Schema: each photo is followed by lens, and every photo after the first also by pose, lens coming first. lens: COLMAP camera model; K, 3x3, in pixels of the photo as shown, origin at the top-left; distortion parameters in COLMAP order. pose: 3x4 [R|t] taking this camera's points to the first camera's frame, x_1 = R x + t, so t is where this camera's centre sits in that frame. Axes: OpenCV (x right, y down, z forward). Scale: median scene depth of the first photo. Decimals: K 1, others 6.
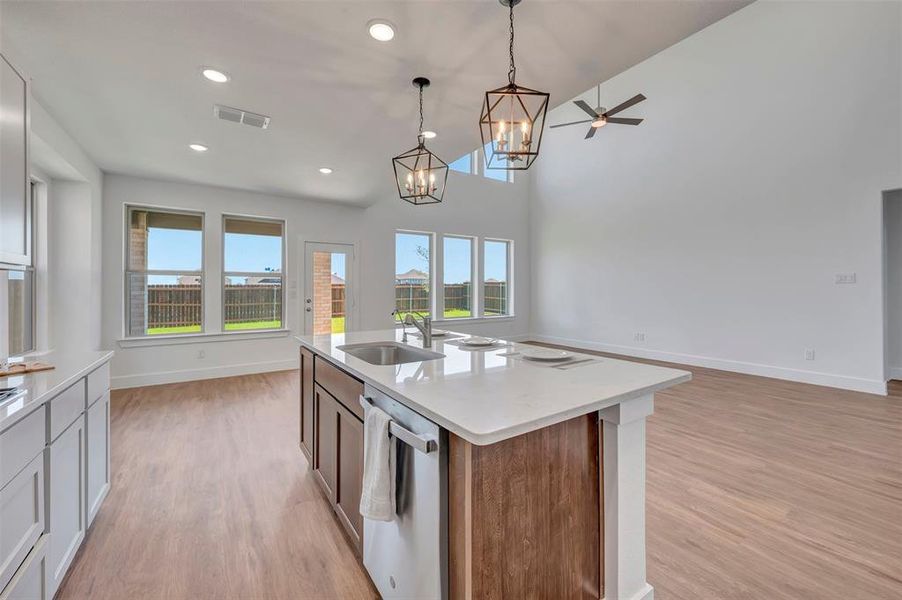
lens RADIAL K [[360.8, 0, 457.7], [0, 360.8, 288.0], [0, 0, 1]] dist [0.000441, -0.000134]
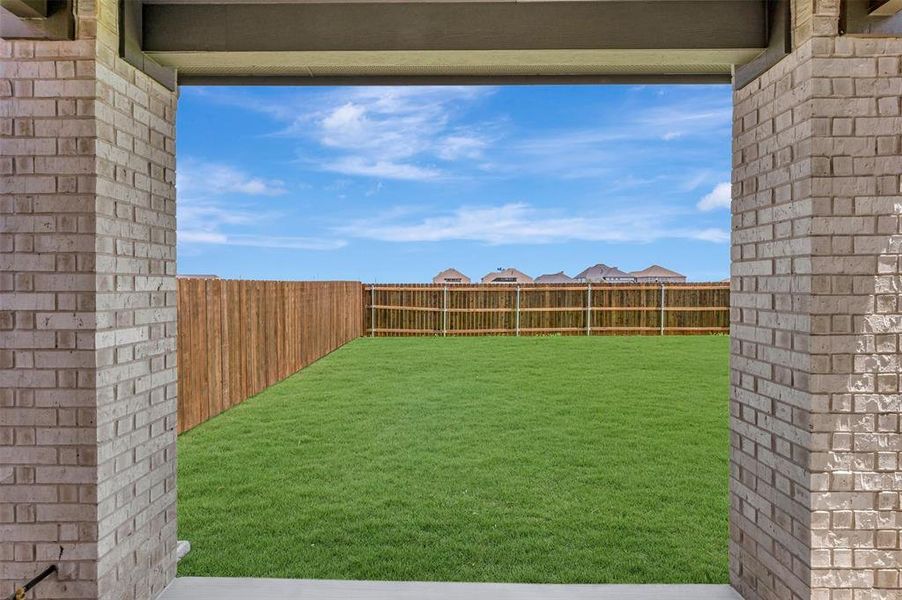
lens RADIAL K [[359.6, 0, 452.5], [0, 359.6, 290.3], [0, 0, 1]] dist [0.001146, 0.000007]
pose [[0.818106, 0.011849, -0.574945, -1.301196], [-0.005810, 0.999907, 0.012340, -0.025209], [0.575038, -0.006755, 0.818099, 2.209793]]
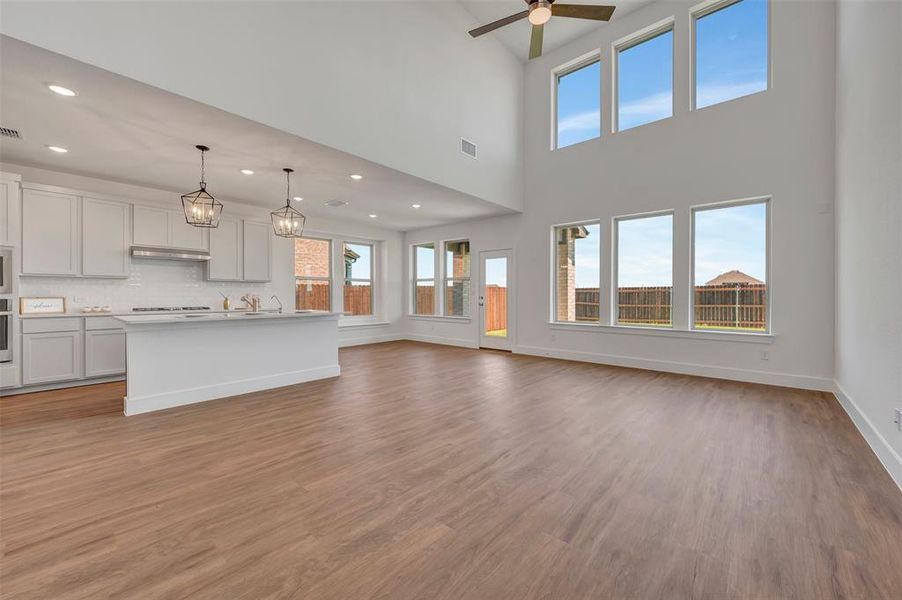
lens RADIAL K [[359.1, 0, 453.6], [0, 359.1, 298.3], [0, 0, 1]] dist [0.005373, 0.000456]
pose [[0.244623, 0.013959, -0.969518, 1.743964], [0.002138, 0.999886, 0.014936, 0.040242], [0.969616, -0.005726, 0.244565, 1.283435]]
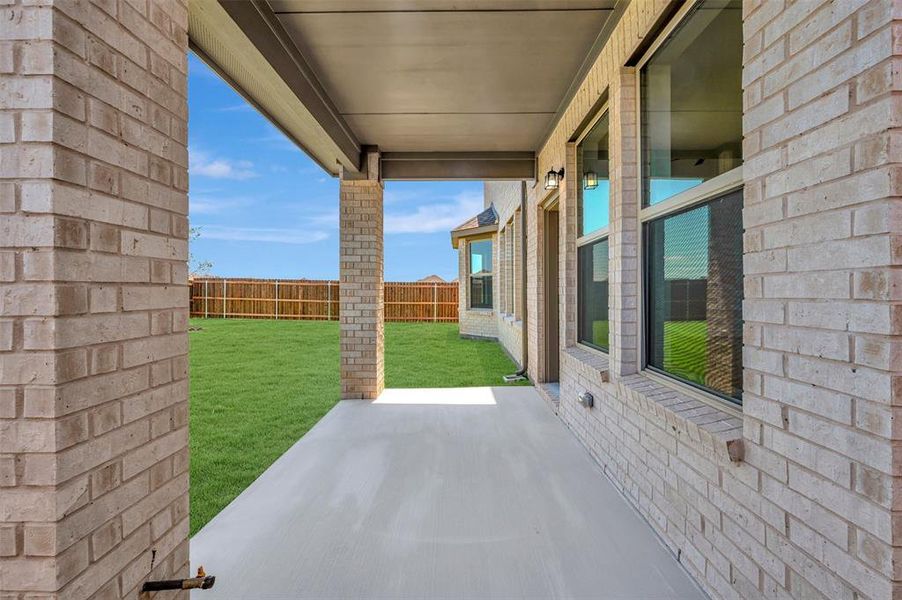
lens RADIAL K [[359.6, 0, 452.5], [0, 359.6, 290.3], [0, 0, 1]] dist [0.001146, 0.000007]
pose [[0.577006, 0.007395, 0.816706, -2.200838], [-0.005261, 0.999972, -0.005337, 0.077751], [-0.816723, -0.001217, 0.577029, 1.819601]]
